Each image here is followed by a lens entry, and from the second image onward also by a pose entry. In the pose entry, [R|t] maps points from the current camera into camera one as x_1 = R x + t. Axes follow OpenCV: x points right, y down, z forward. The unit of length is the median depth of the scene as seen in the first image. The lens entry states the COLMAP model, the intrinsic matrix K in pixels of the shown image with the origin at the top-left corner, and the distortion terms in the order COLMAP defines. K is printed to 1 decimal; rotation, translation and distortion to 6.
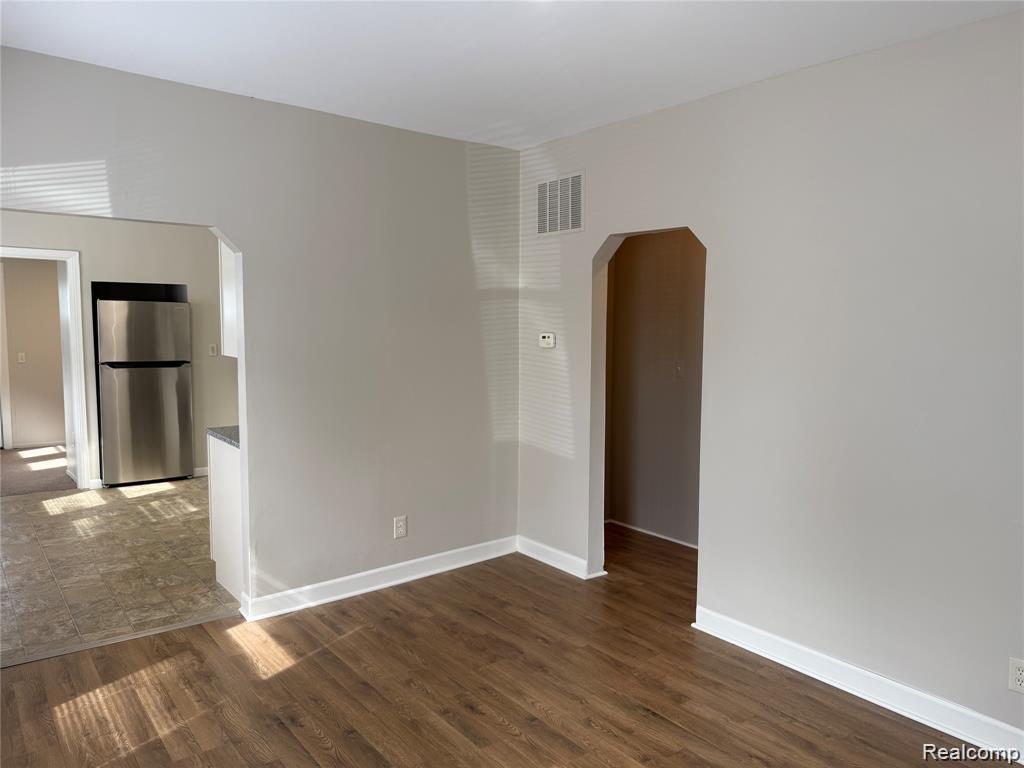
lens RADIAL K [[723.1, 0, 517.3], [0, 723.1, 374.1], [0, 0, 1]] dist [0.000083, 0.008986]
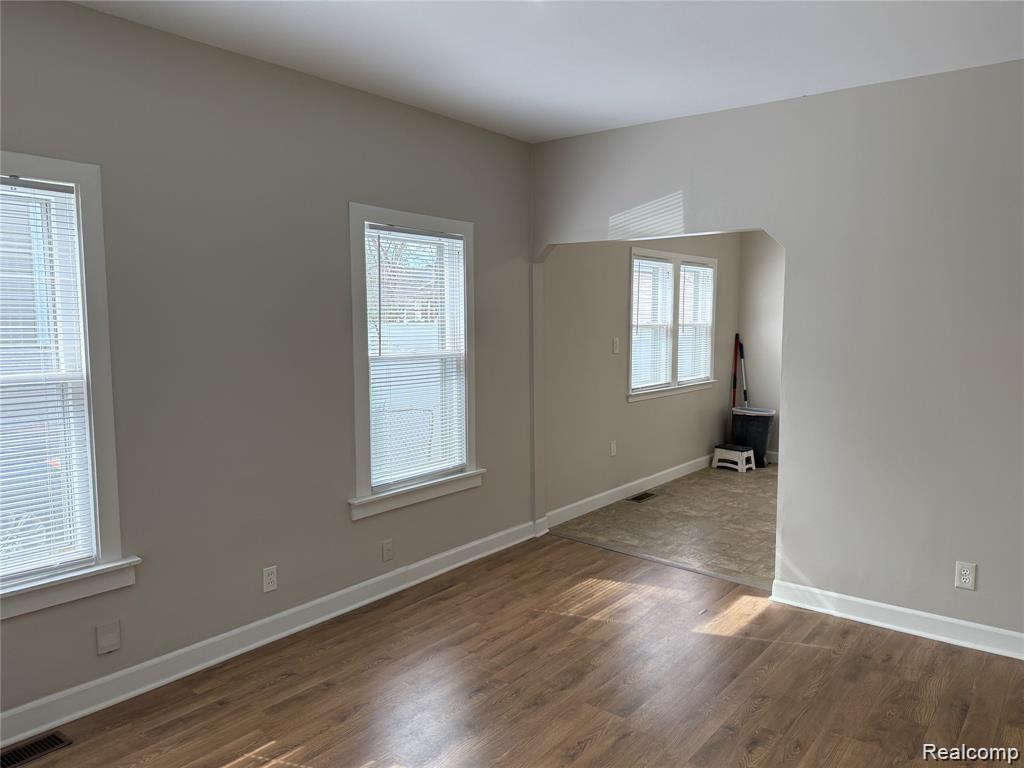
lens RADIAL K [[723.1, 0, 516.2], [0, 723.1, 392.8], [0, 0, 1]] dist [0.000083, 0.008986]
pose [[0.228347, 0.095229, -0.968911, 0.580679], [-0.073586, 0.994046, 0.080357, -0.018865], [0.970795, 0.052949, 0.233995, 0.395964]]
